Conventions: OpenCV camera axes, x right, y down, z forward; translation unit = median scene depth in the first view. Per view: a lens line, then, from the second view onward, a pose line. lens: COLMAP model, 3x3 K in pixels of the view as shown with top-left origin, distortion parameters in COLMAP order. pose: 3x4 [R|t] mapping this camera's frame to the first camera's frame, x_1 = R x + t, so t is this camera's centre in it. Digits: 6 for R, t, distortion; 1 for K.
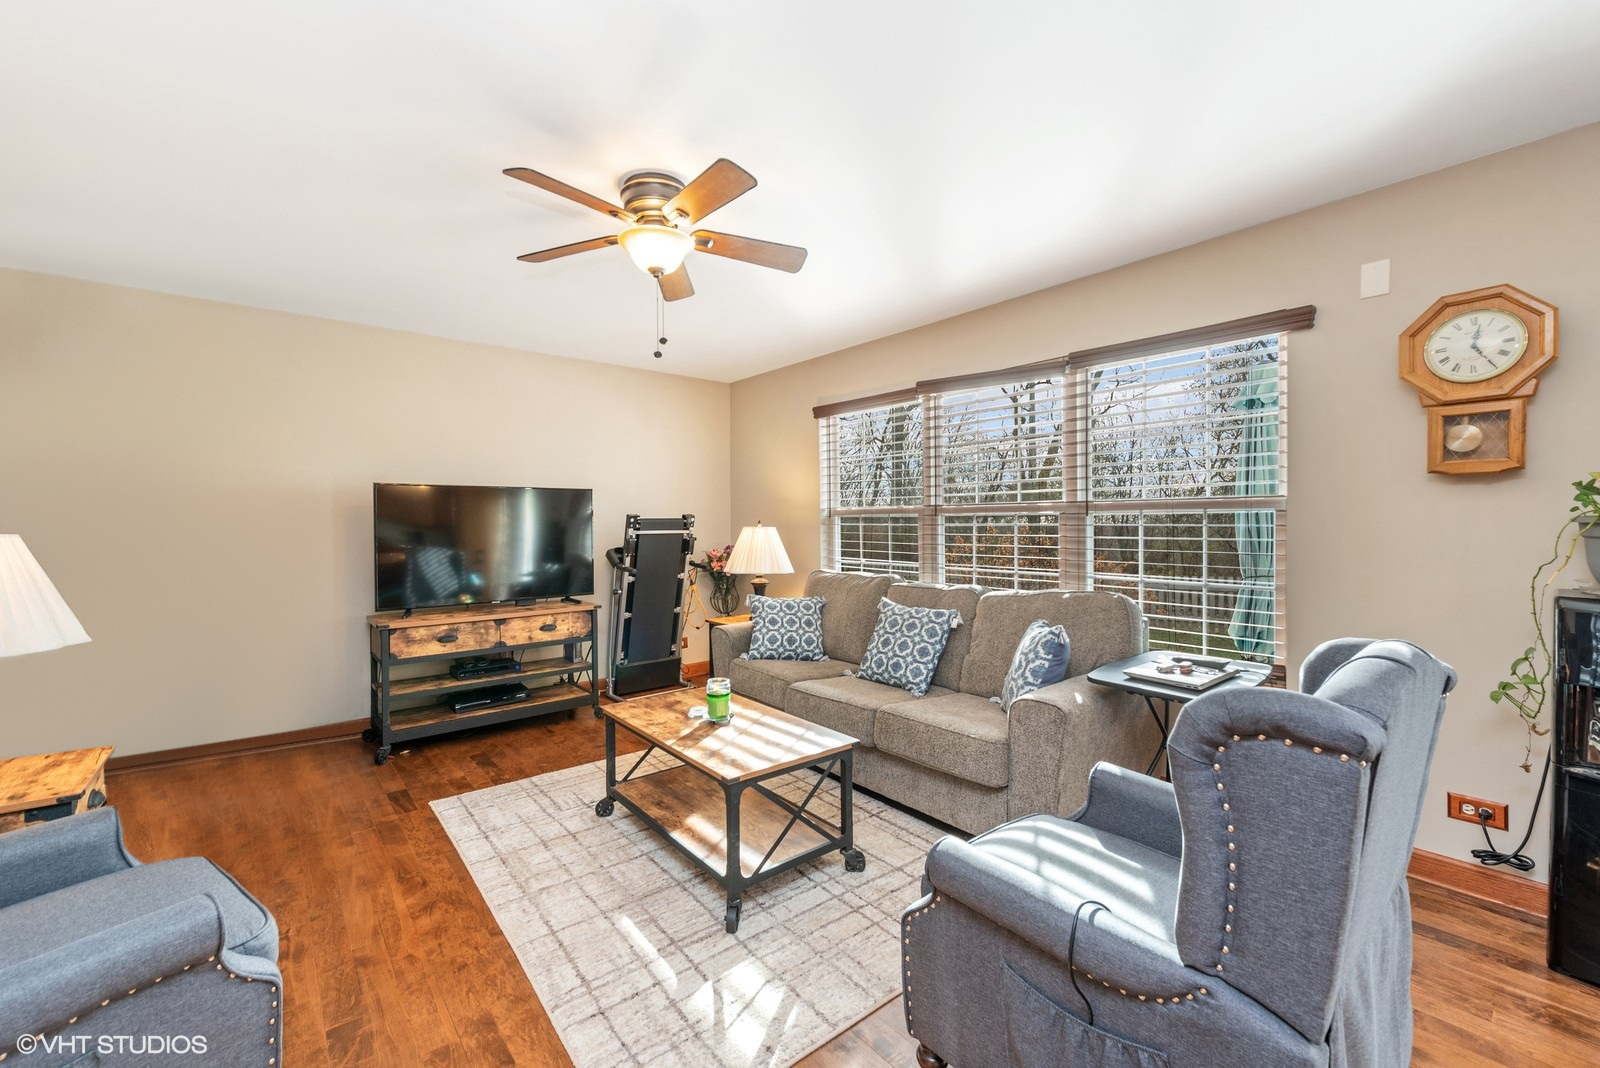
lens RADIAL K [[654.5, 0, 802.9], [0, 654.5, 541.2], [0, 0, 1]] dist [0.018142, -0.007067]
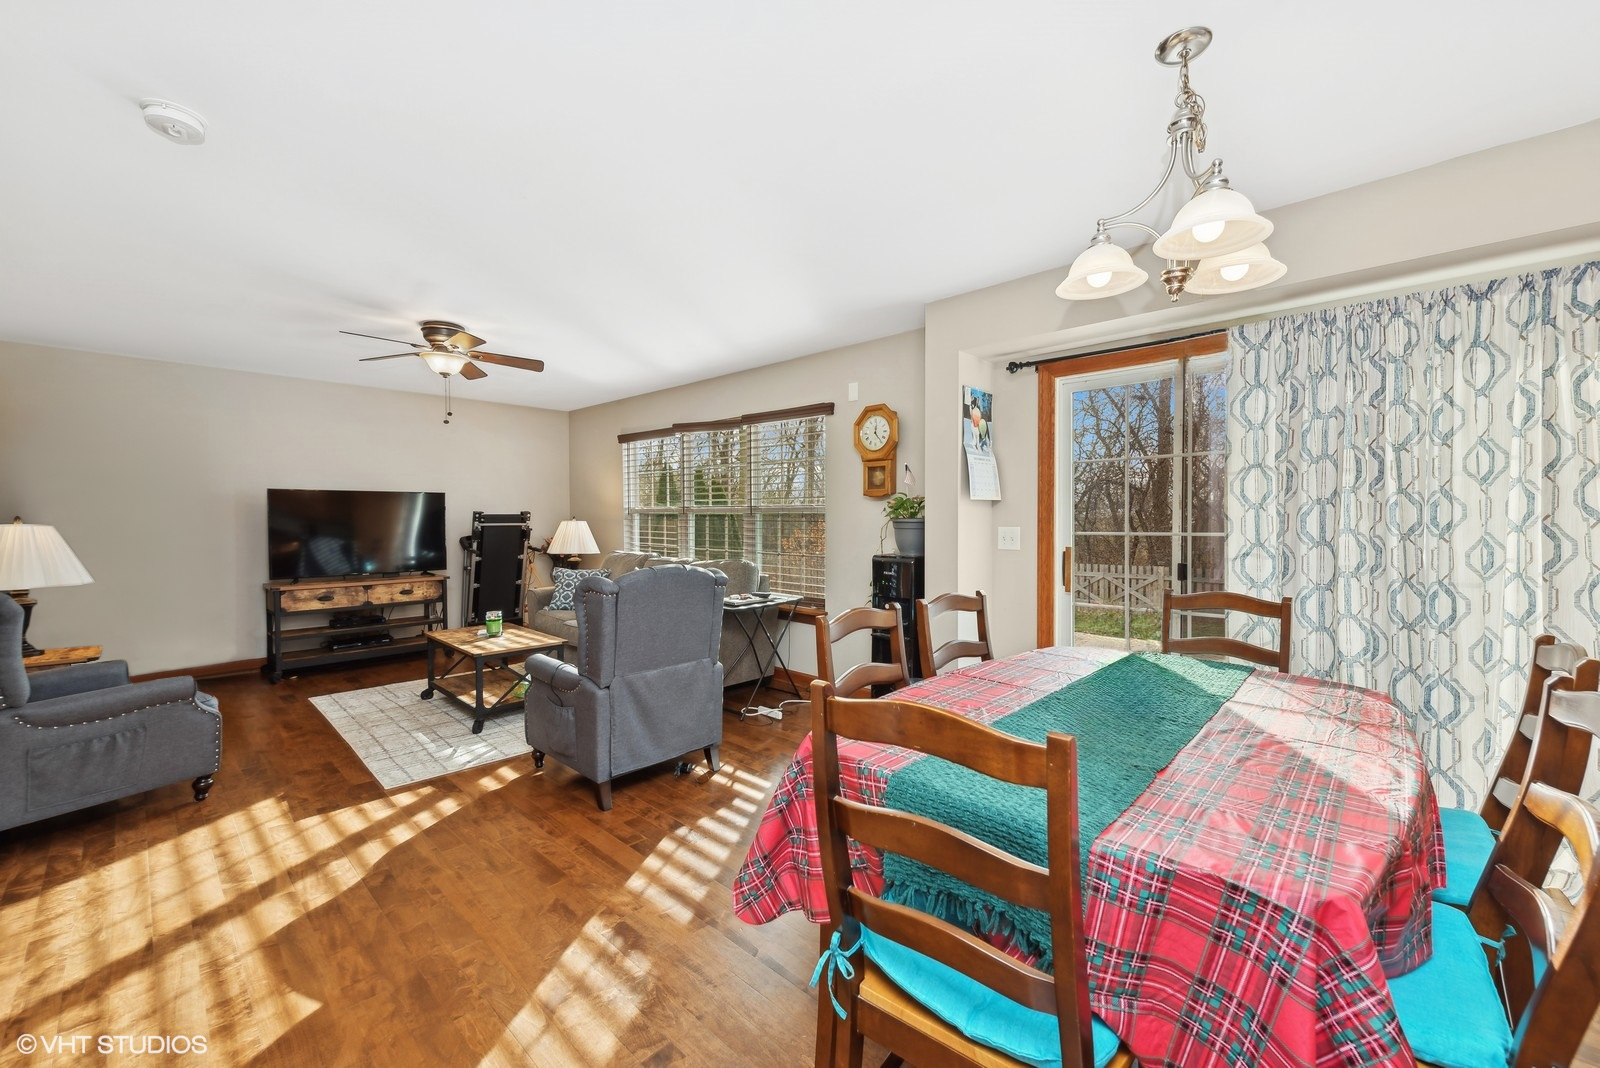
lens RADIAL K [[625.8, 0, 817.9], [0, 625.8, 540.7], [0, 0, 1]] dist [0.015741, -0.005627]
pose [[0.991204, -0.001006, 0.132342, 0.312403], [-0.000354, 0.999947, 0.010251, 0.007718], [-0.132345, -0.010208, 0.991151, -0.460162]]
